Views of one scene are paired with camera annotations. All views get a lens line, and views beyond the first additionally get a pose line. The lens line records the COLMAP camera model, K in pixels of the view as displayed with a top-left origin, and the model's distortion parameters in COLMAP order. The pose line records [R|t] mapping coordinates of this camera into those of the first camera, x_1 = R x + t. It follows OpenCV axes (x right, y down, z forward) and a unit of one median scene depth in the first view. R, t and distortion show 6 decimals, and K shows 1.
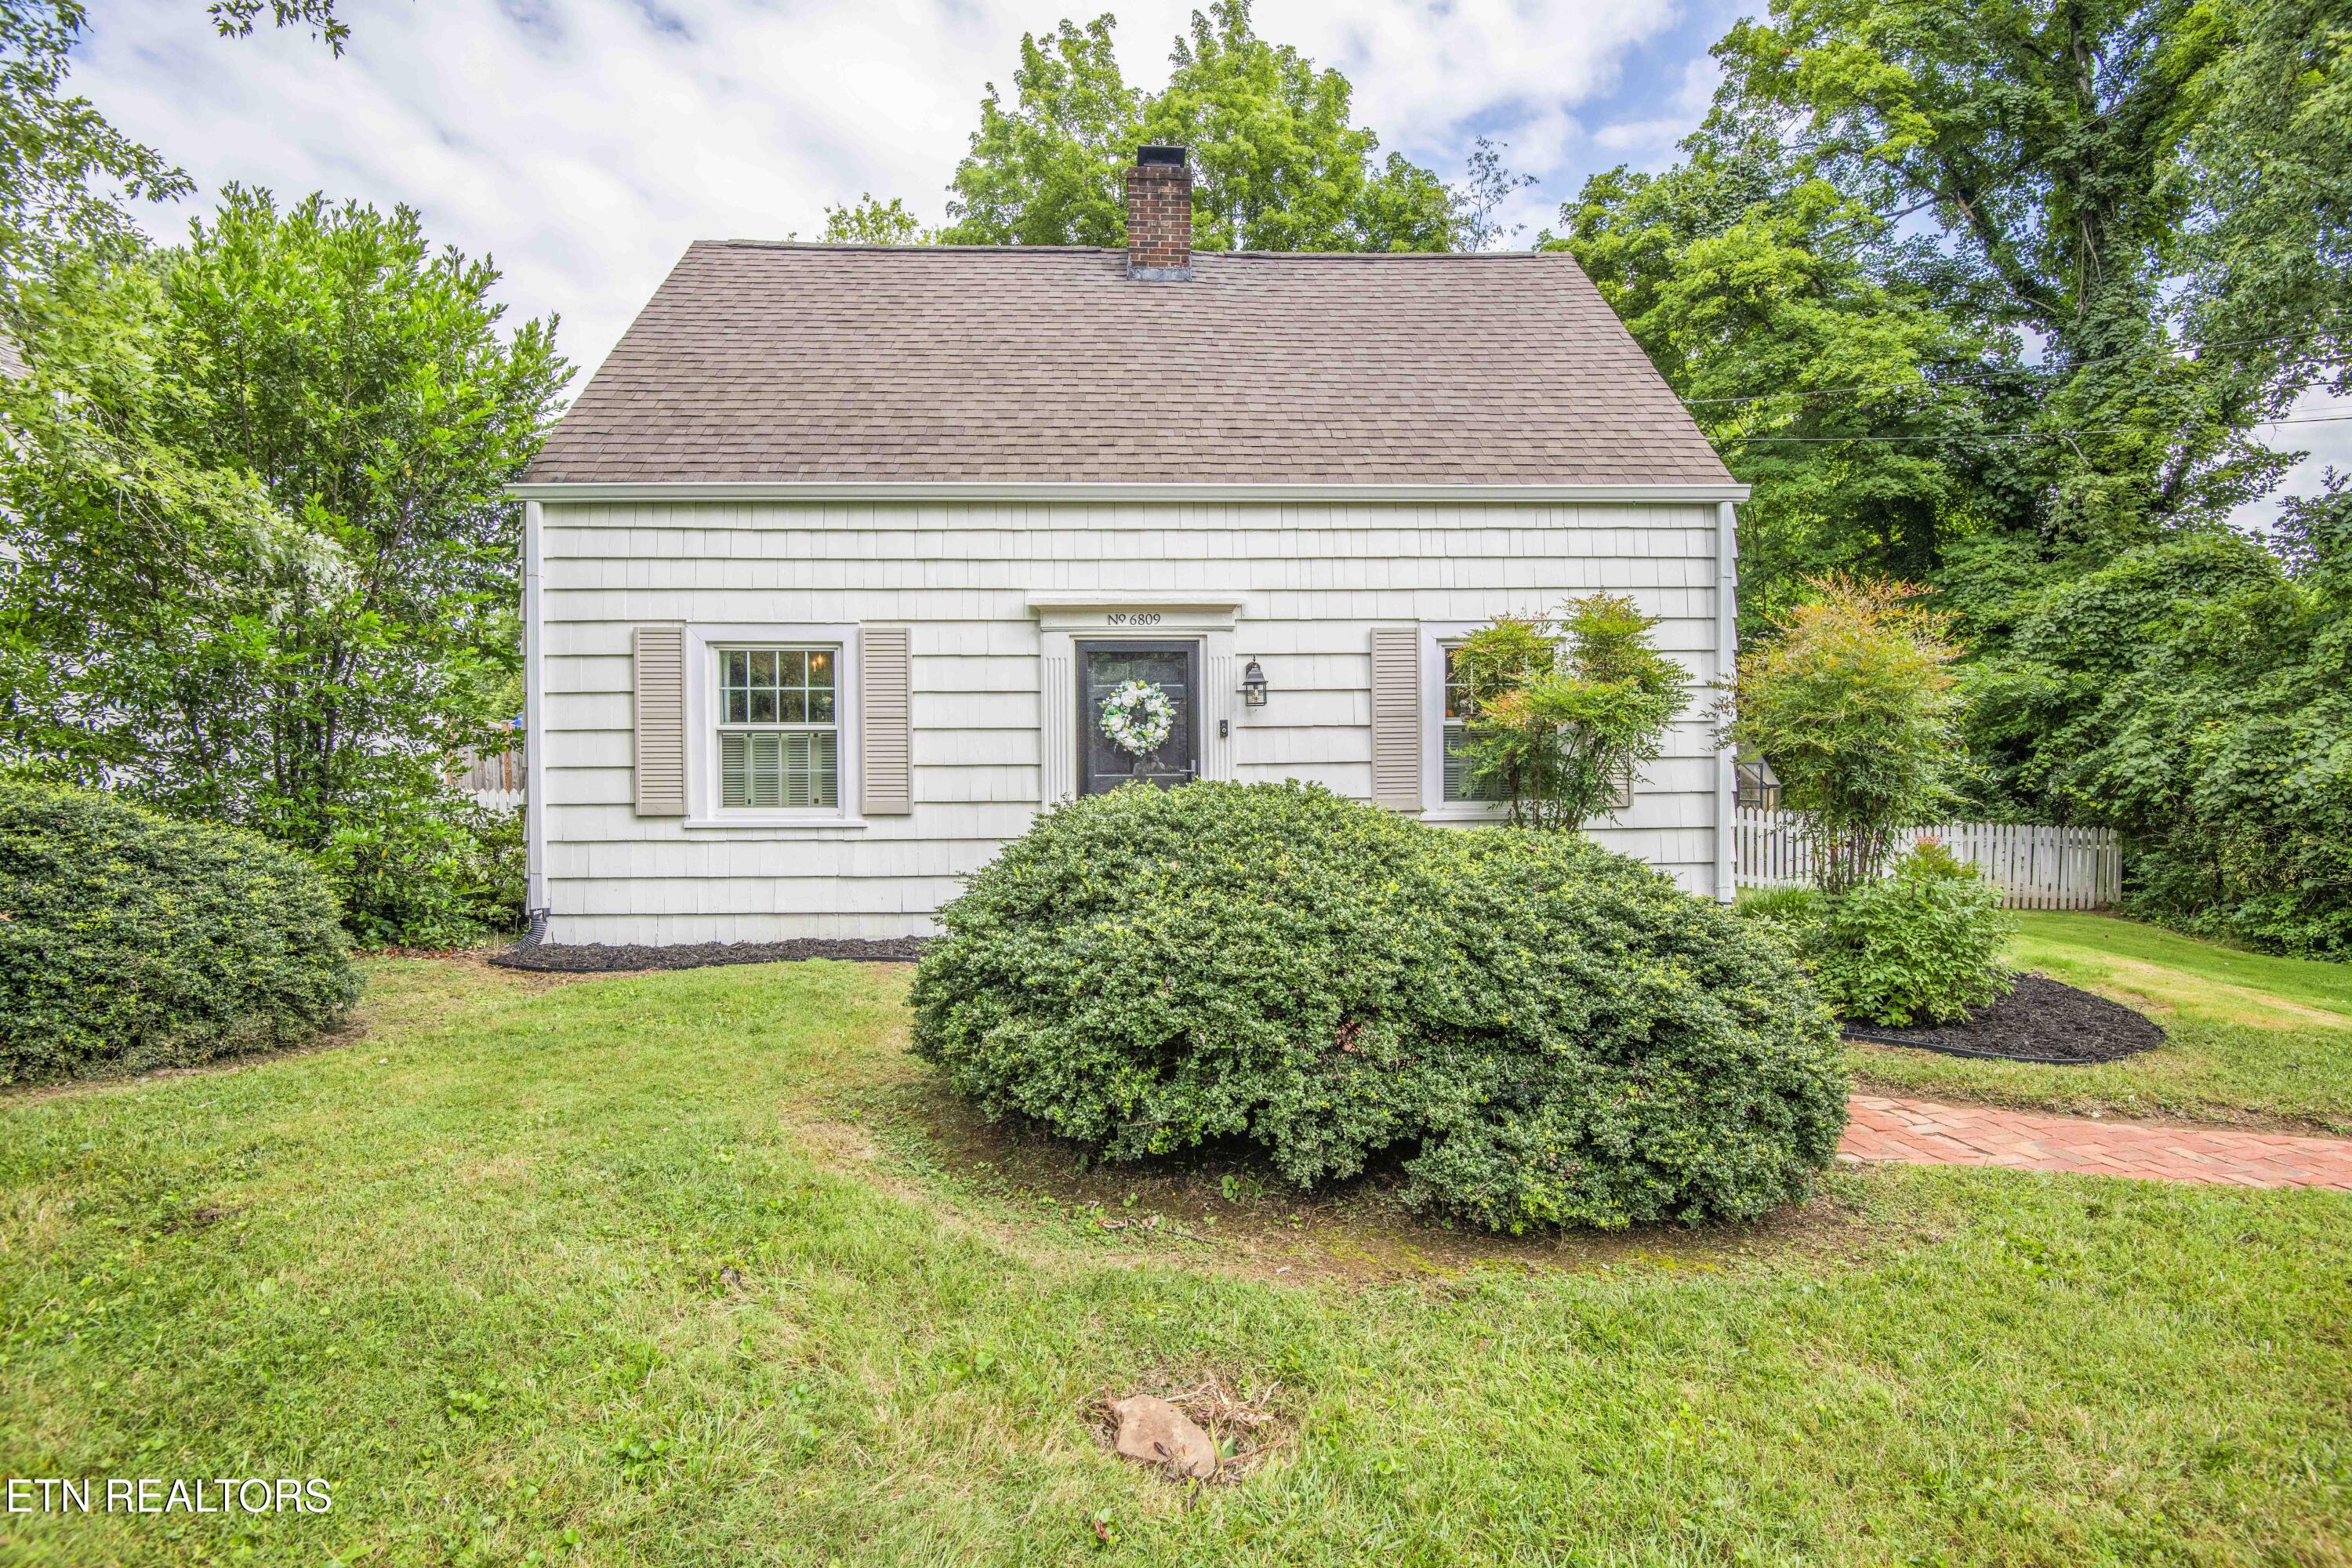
lens RADIAL K [[1088.2, 0, 1194.6], [0, 1088.2, 783.5], [0, 0, 1]] dist [-0.025617, -0.009252]
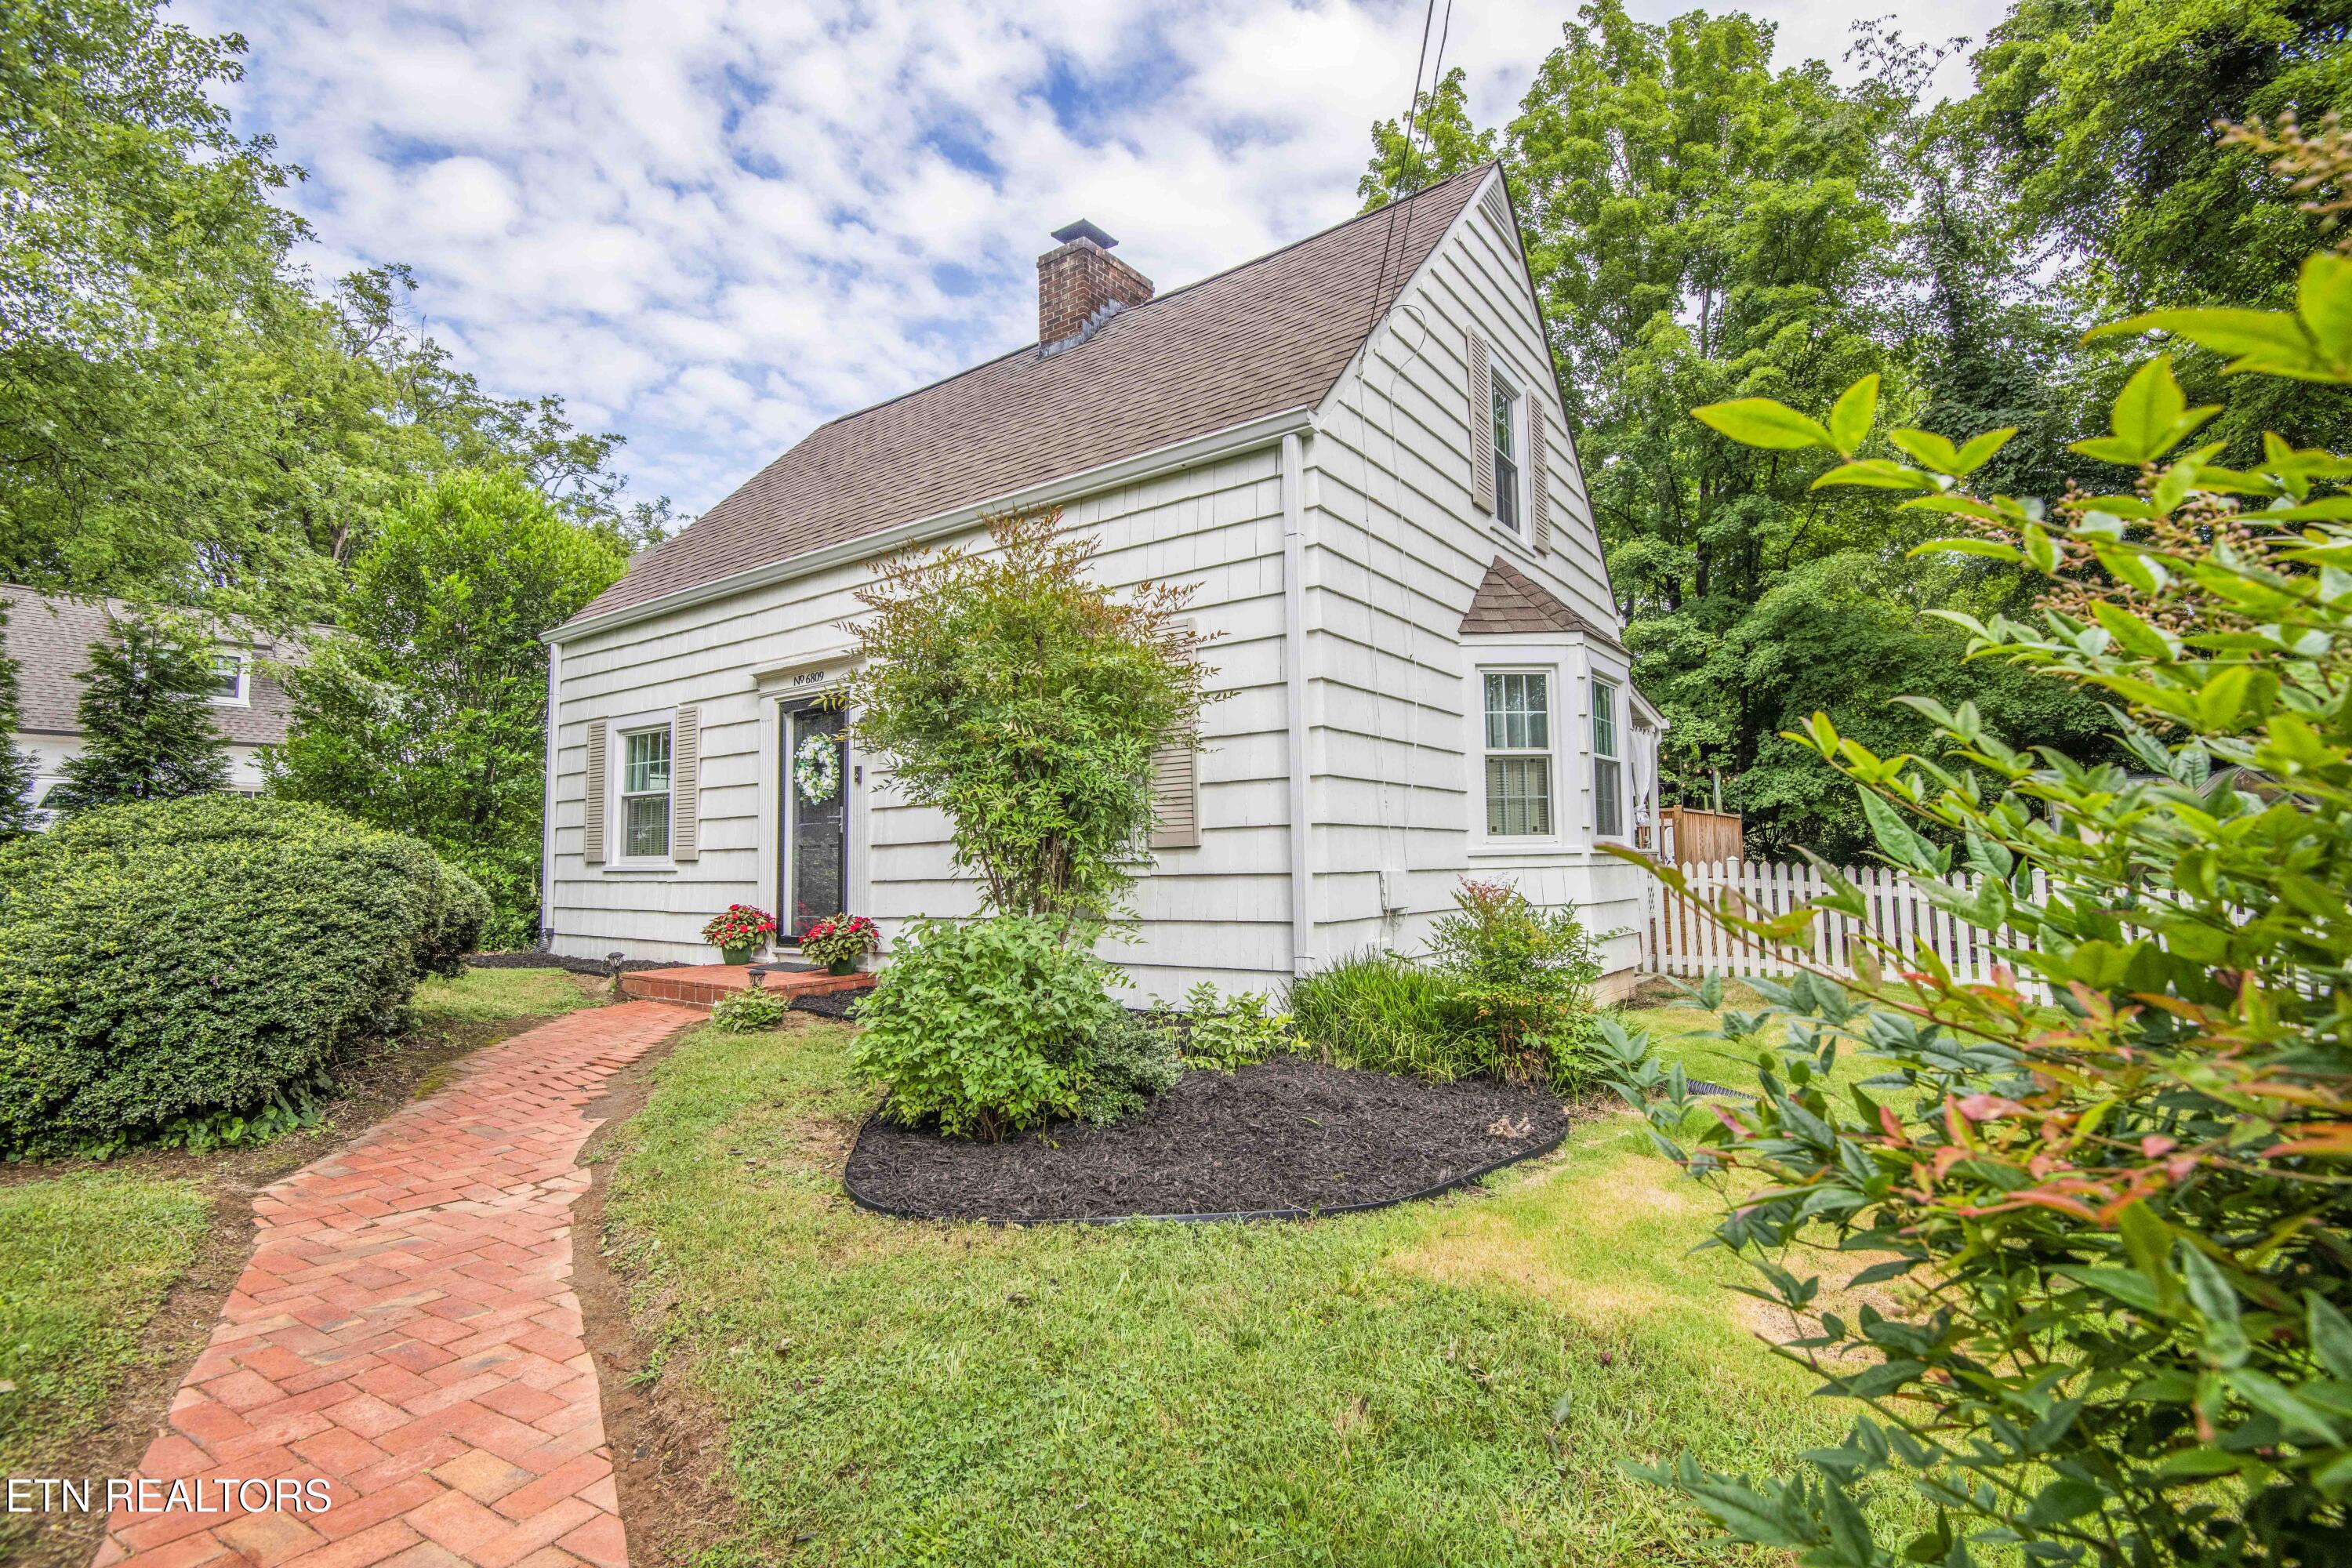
lens RADIAL K [[1088.2, 0, 1193.5], [0, 1088.2, 790.7], [0, 0, 1]] dist [-0.025617, -0.009252]
pose [[0.787060, -0.046590, -0.615114, 0.898827], [-0.004706, 0.996661, -0.081510, 0.045838], [0.616858, 0.067048, 0.784213, 0.397322]]
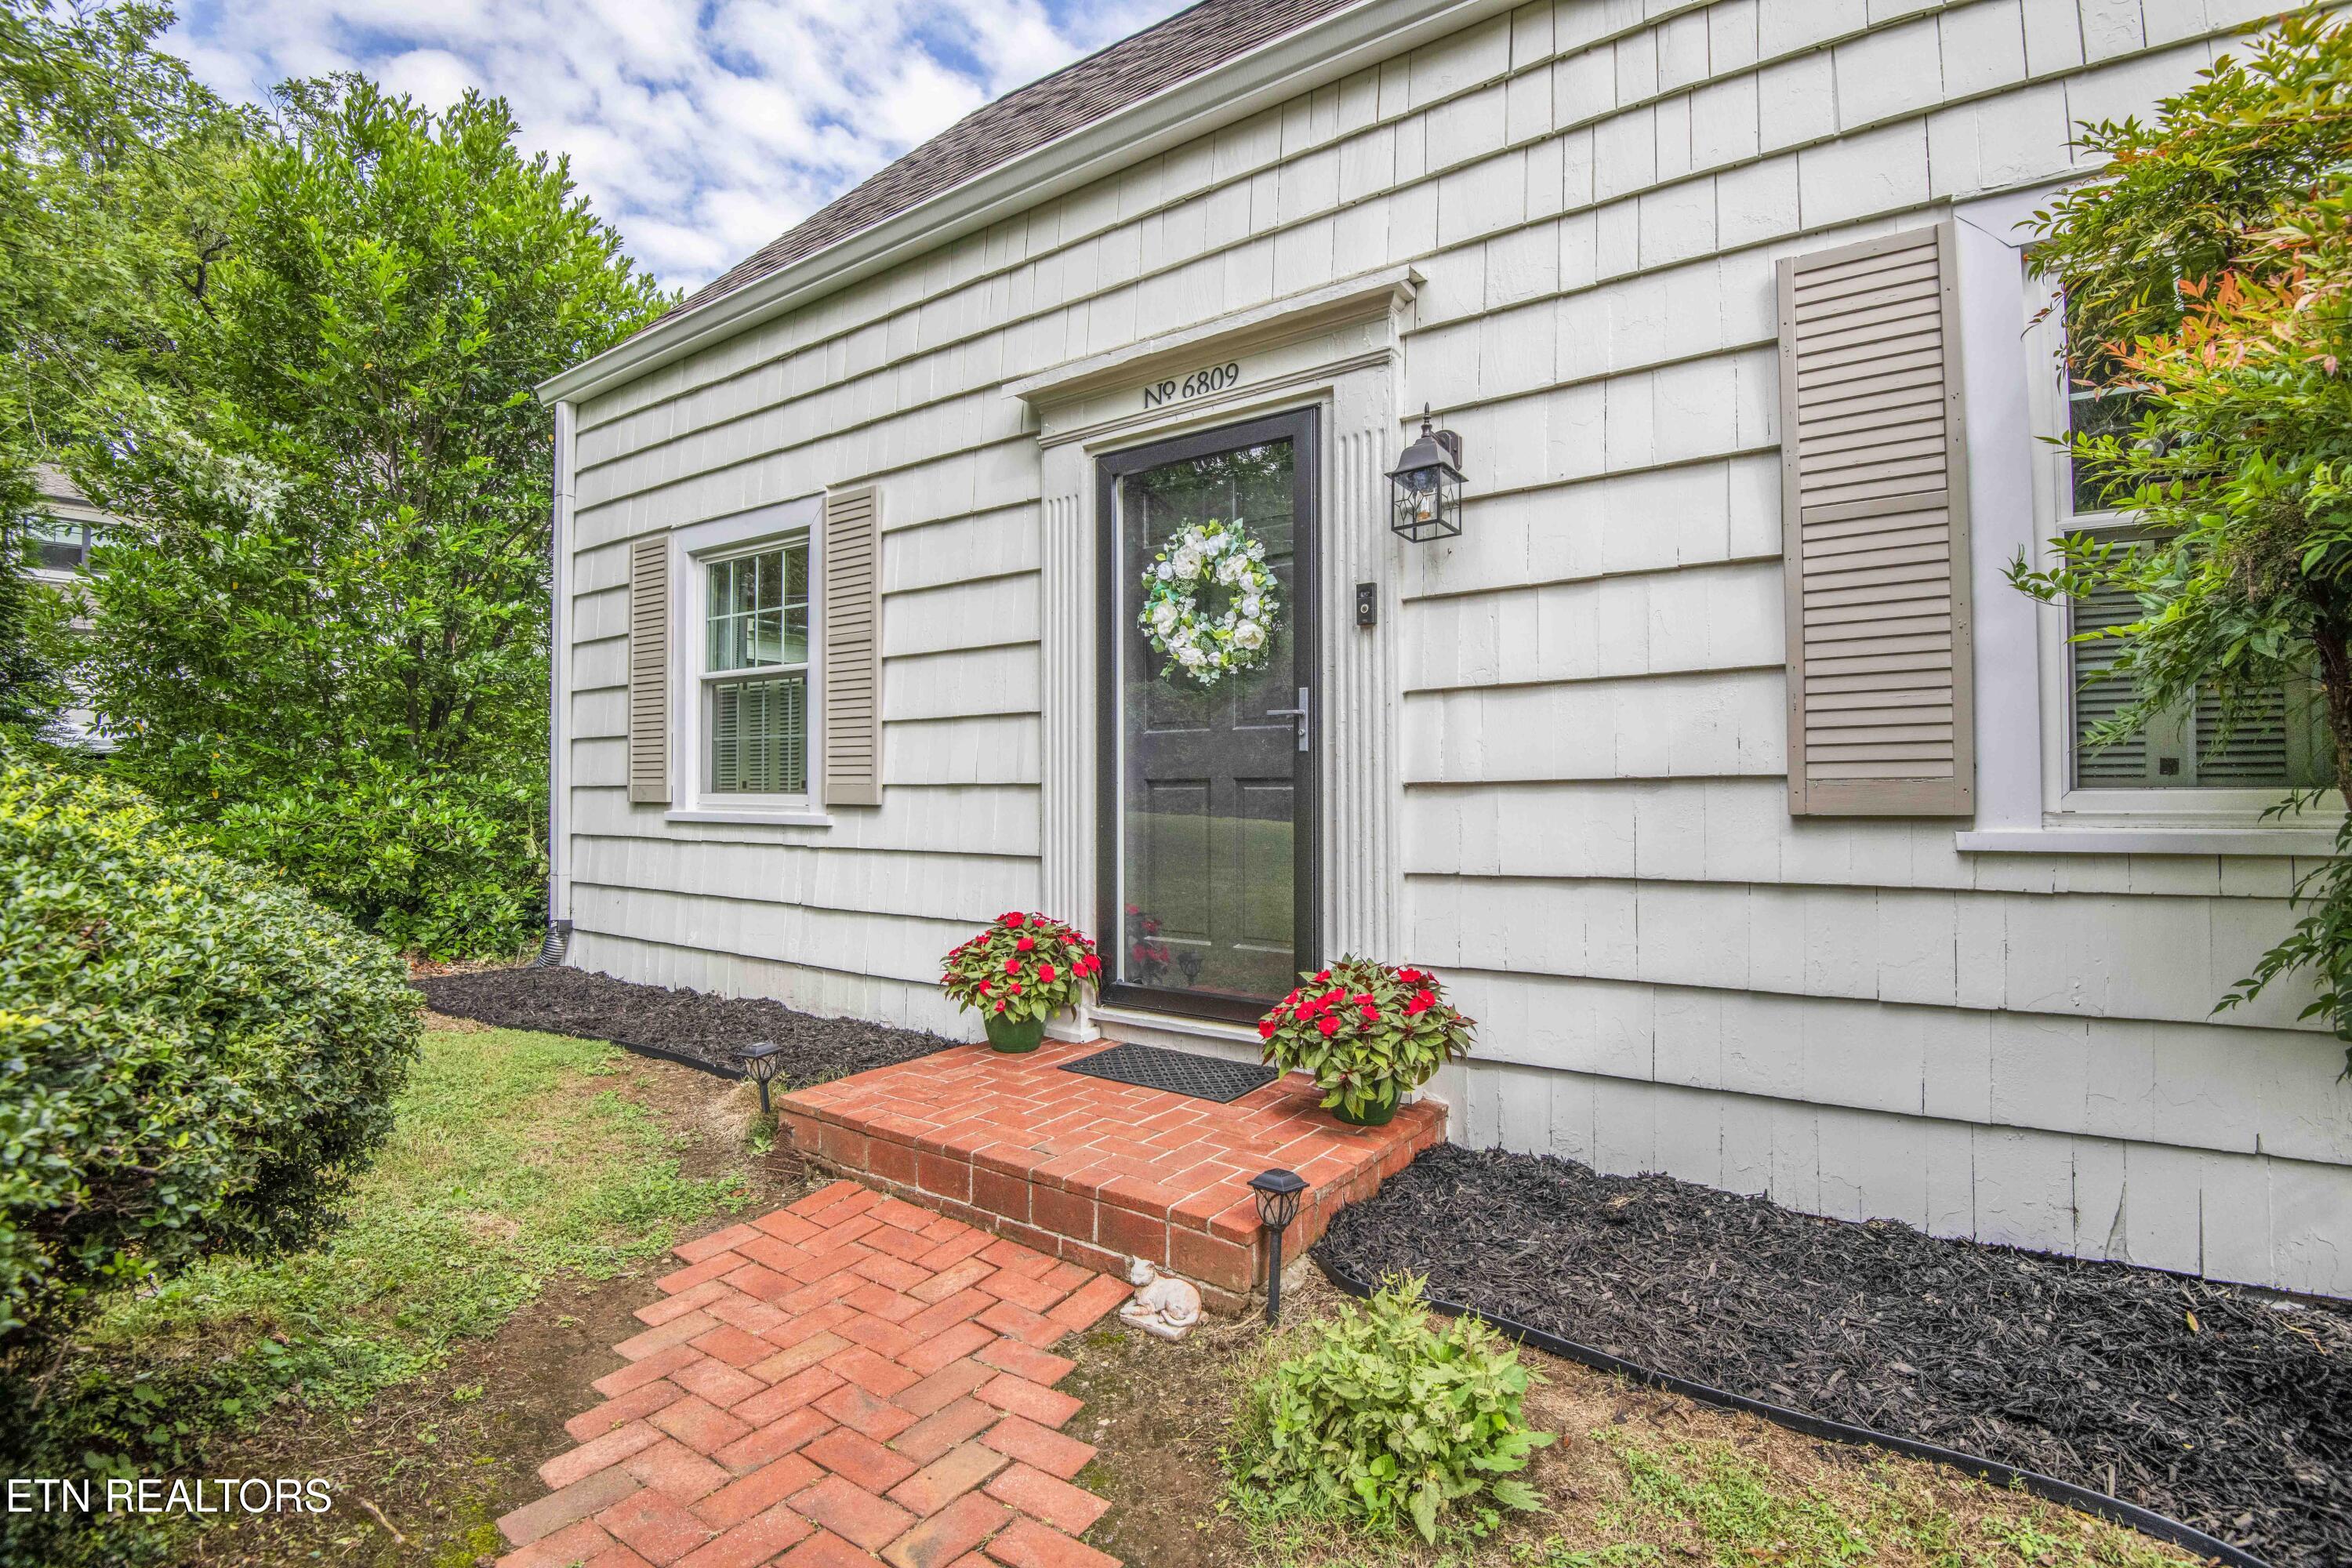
lens RADIAL K [[1088.2, 0, 1183.5], [0, 1088.2, 795.8], [0, 0, 1]] dist [-0.025617, -0.009252]
pose [[0.790634, 0.006524, -0.612255, 0.221151], [-0.019137, 0.999718, -0.014059, 0.027489], [0.611990, 0.022833, 0.790536, 0.639168]]
